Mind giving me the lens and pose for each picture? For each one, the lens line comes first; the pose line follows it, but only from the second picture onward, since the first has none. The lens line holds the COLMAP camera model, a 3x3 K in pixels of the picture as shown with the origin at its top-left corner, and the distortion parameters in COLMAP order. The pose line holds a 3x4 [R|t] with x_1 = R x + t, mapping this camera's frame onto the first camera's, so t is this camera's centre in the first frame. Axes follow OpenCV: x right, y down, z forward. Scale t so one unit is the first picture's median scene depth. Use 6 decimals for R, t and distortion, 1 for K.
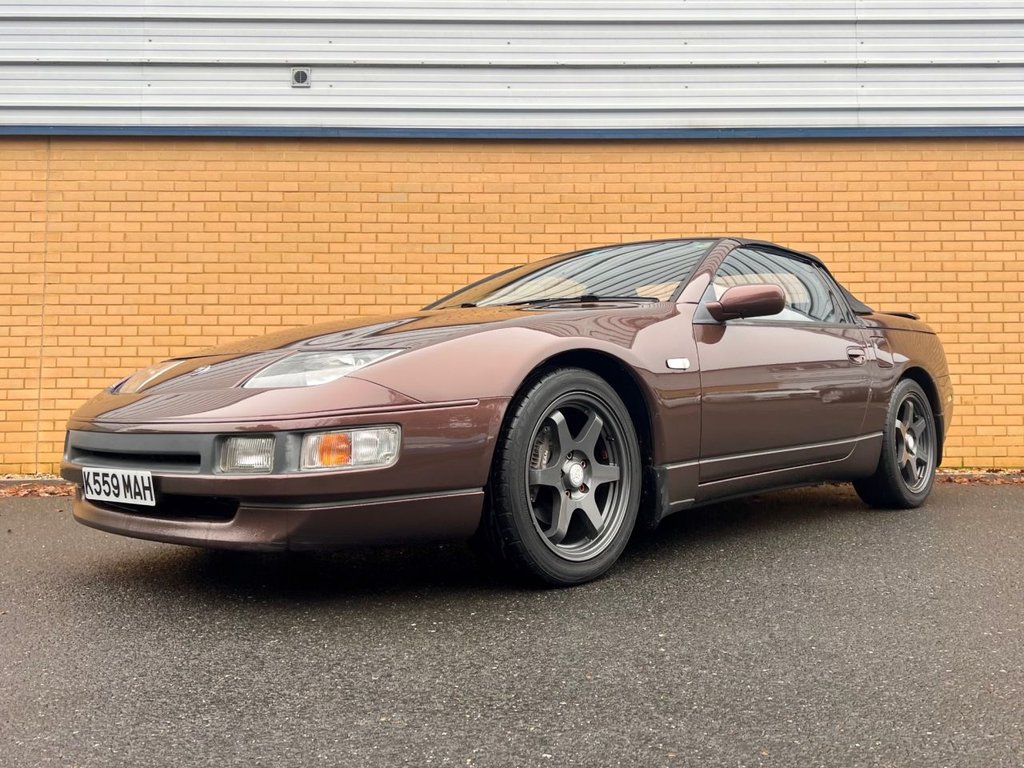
lens RADIAL K [[942.1, 0, 558.1], [0, 942.1, 349.6], [0, 0, 1]] dist [0.038907, 0.000000]
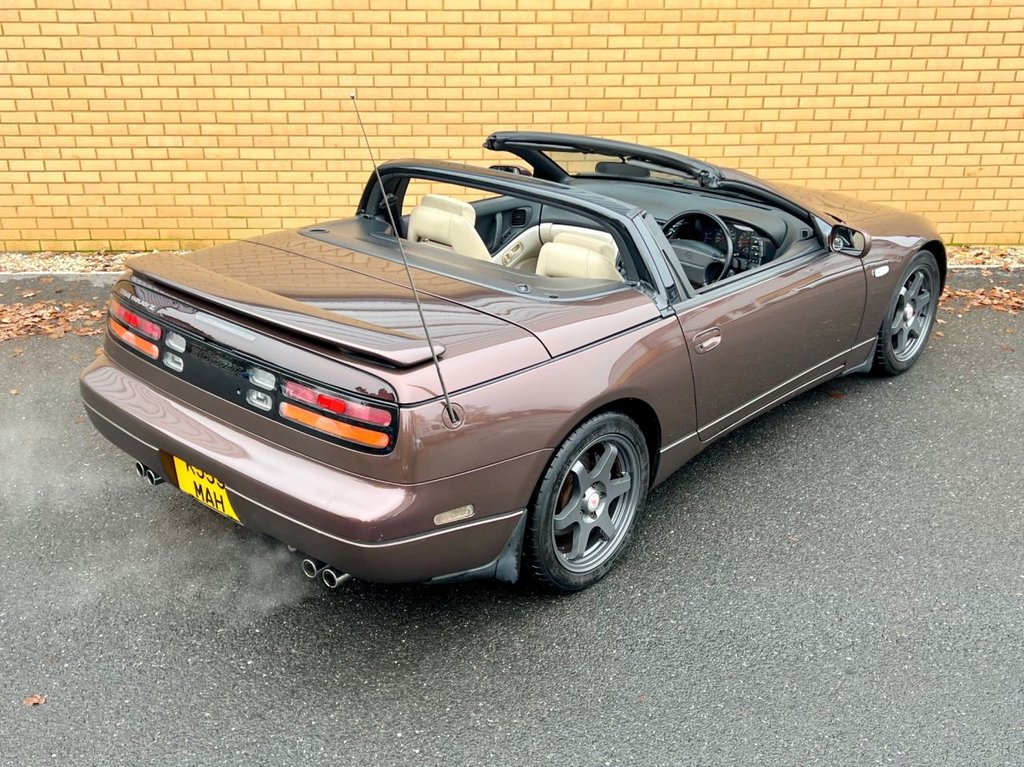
lens RADIAL K [[1073.7, 0, 509.3], [0, 1073.7, 382.7], [0, 0, 1]] dist [0.023455, 0.000000]
pose [[0.999997, 0.002426, 0.000234, -0.005113], [-0.002280, 0.896884, 0.442259, -0.217763], [0.000863, -0.442258, 0.896887, -0.003740]]
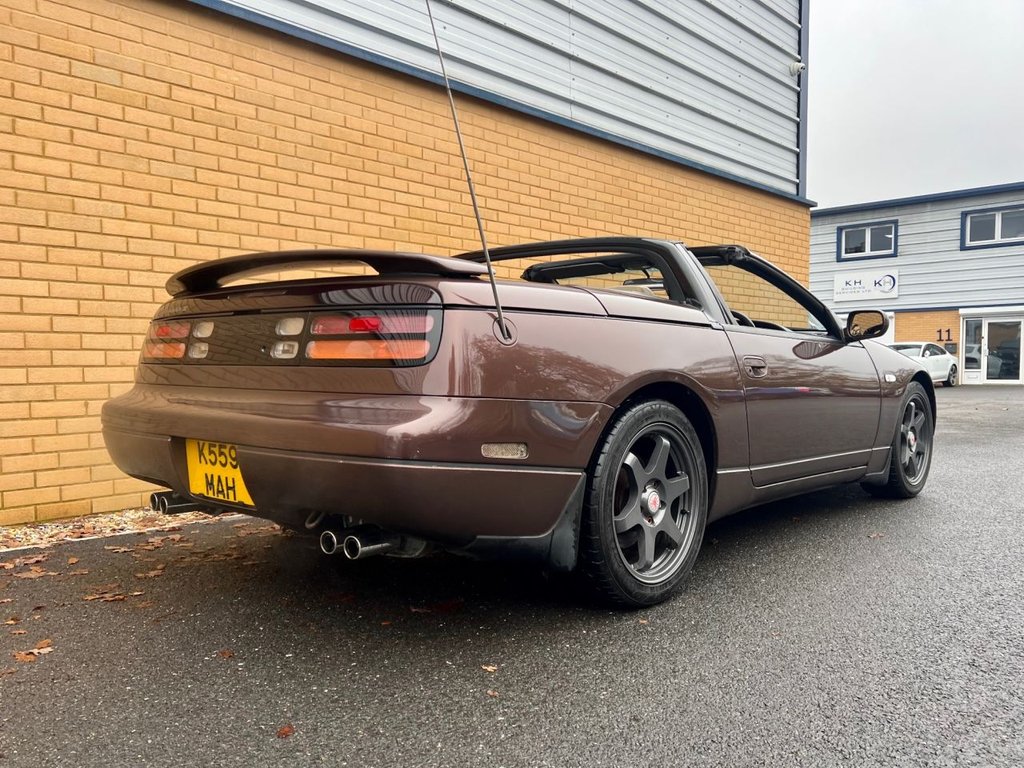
lens RADIAL K [[826.4, 0, 552.3], [0, 826.4, 434.1], [0, 0, 1]] dist [0.008302, -0.026091]
pose [[0.664665, -0.061344, 0.744619, -0.393143], [-0.043909, 0.991694, 0.120894, -0.006061], [-0.745850, -0.113049, 0.656451, 0.400797]]
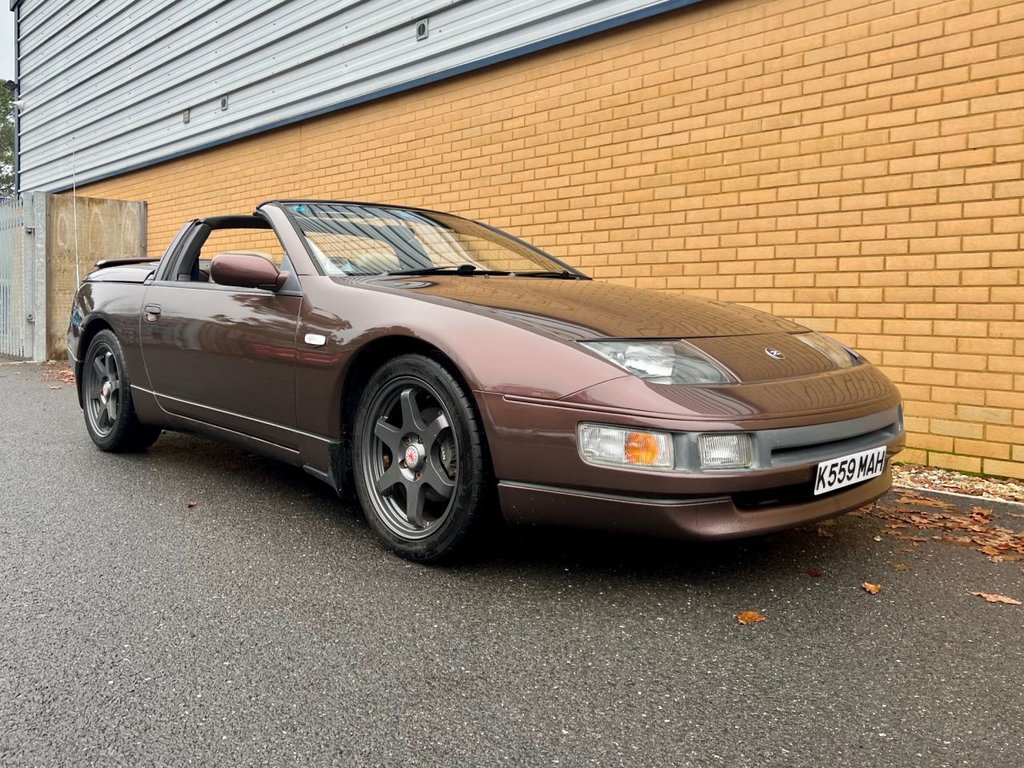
lens RADIAL K [[864.1, 0, 469.1], [0, 864.1, 336.5], [0, 0, 1]] dist [0.036506, -0.061237]
pose [[0.642611, 0.038532, -0.765223, 0.535147], [0.030953, 0.996614, 0.076177, -0.015334], [0.765567, -0.072638, 0.639243, 0.397012]]
